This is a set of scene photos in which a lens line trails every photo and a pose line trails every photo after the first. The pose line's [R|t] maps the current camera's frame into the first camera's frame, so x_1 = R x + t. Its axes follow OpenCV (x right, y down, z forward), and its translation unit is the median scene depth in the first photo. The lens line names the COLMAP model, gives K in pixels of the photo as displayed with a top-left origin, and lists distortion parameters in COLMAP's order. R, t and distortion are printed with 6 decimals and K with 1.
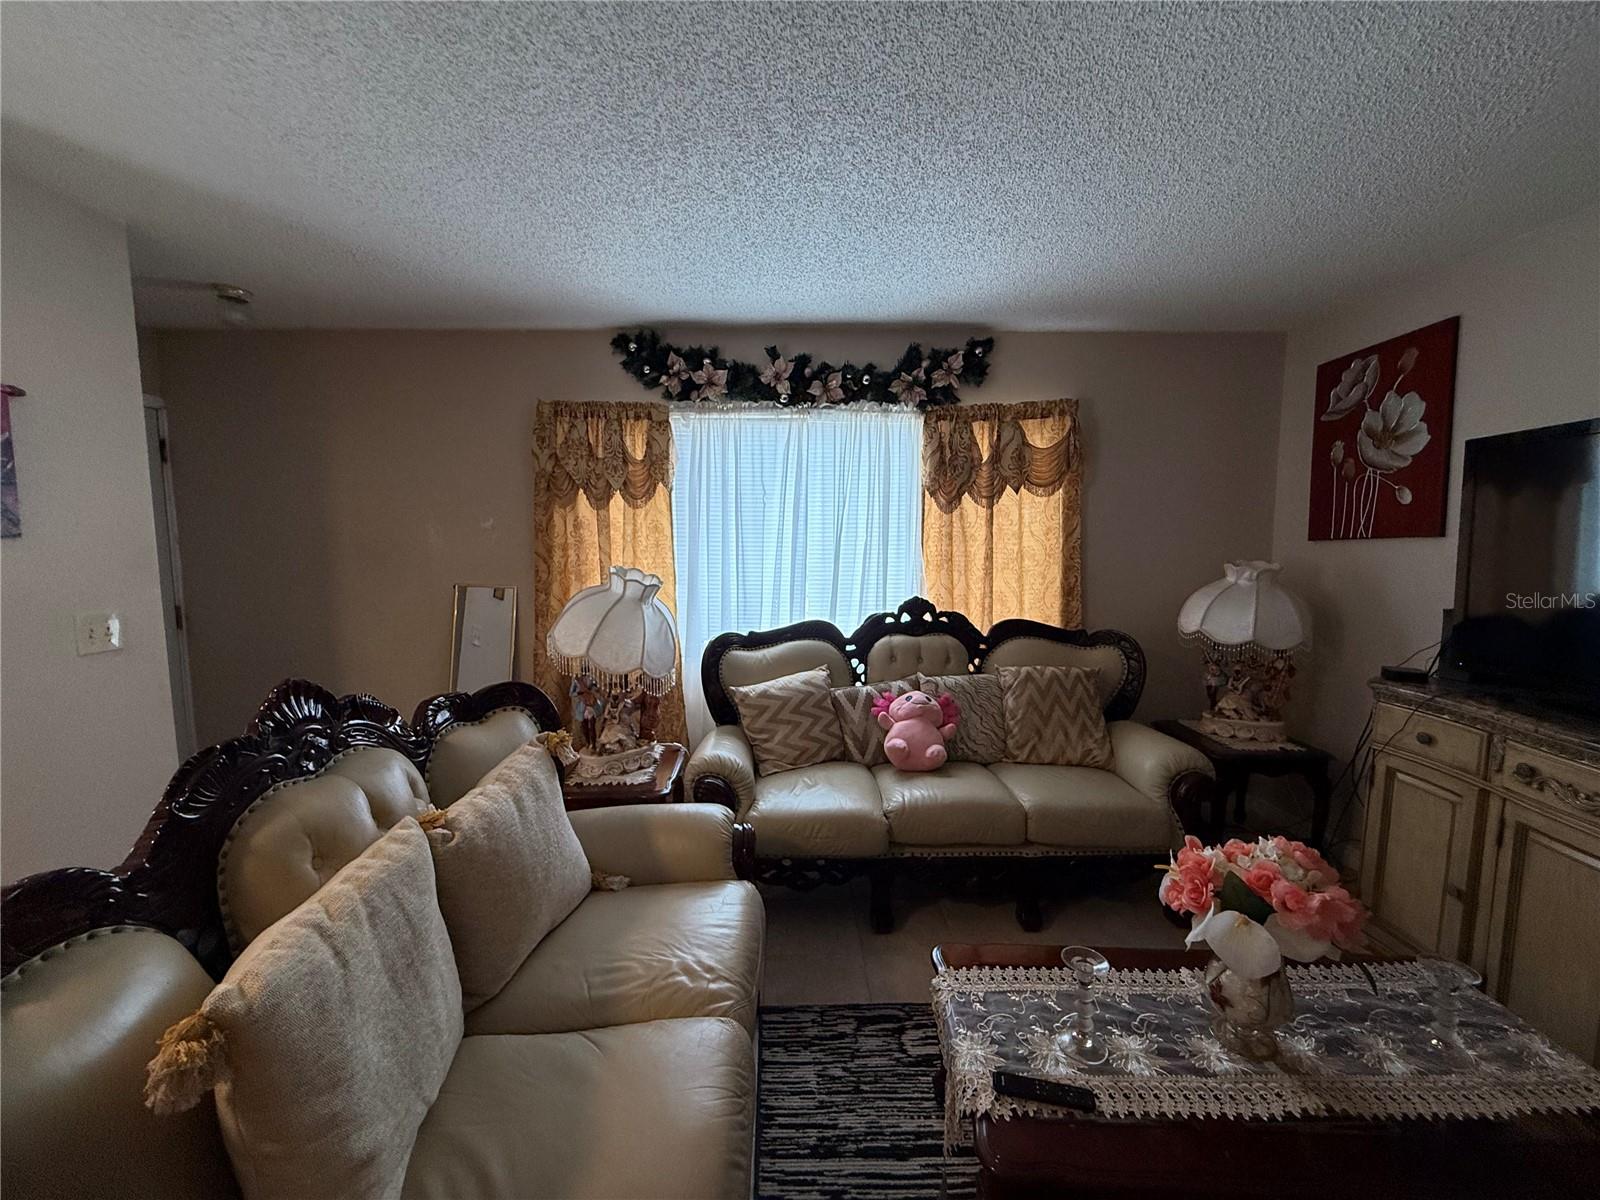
lens RADIAL K [[636.3, 0, 799.1], [0, 636.3, 602.8], [0, 0, 1]] dist [0.001482, -0.000063]
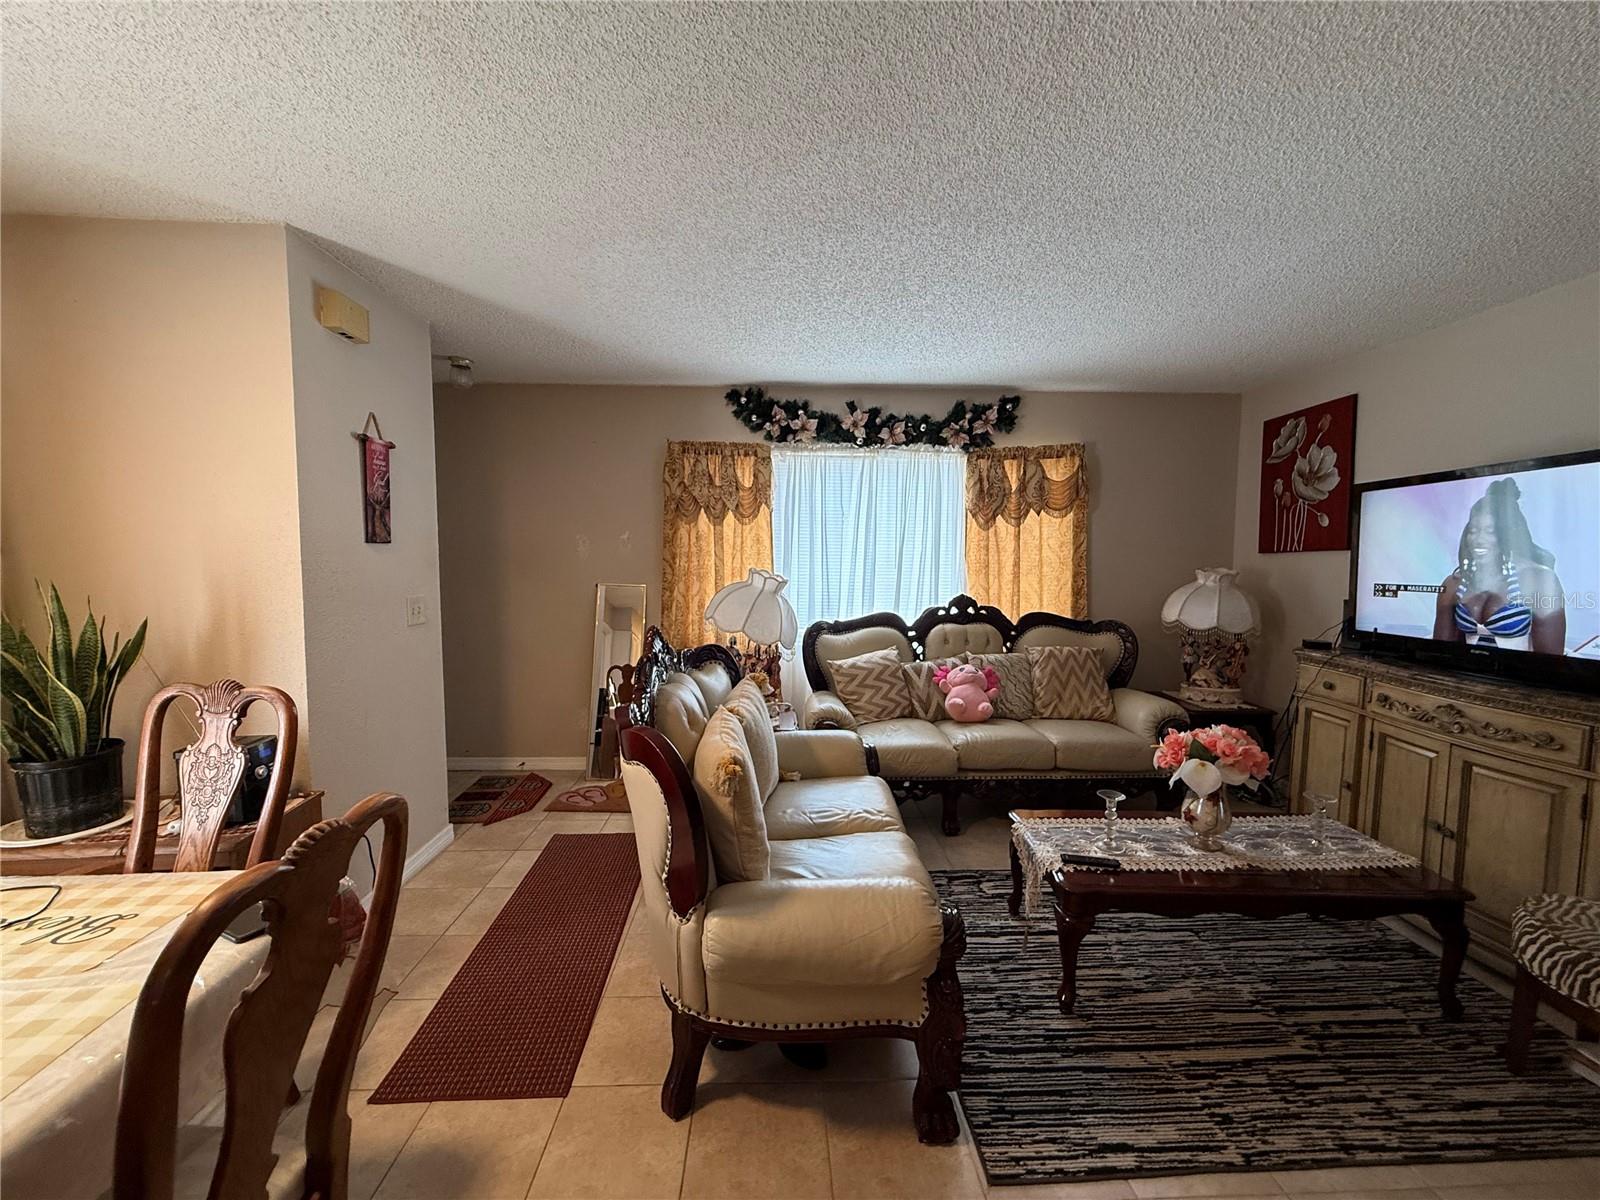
lens RADIAL K [[638.6, 0, 798.7], [0, 638.6, 602.5], [0, 0, 1]] dist [0.001771, 0.000429]
pose [[0.999725, 0.004791, 0.022957, -0.188044], [-0.004271, 0.999734, -0.022664, 0.039630], [-0.023059, 0.022559, 0.999480, -0.307356]]
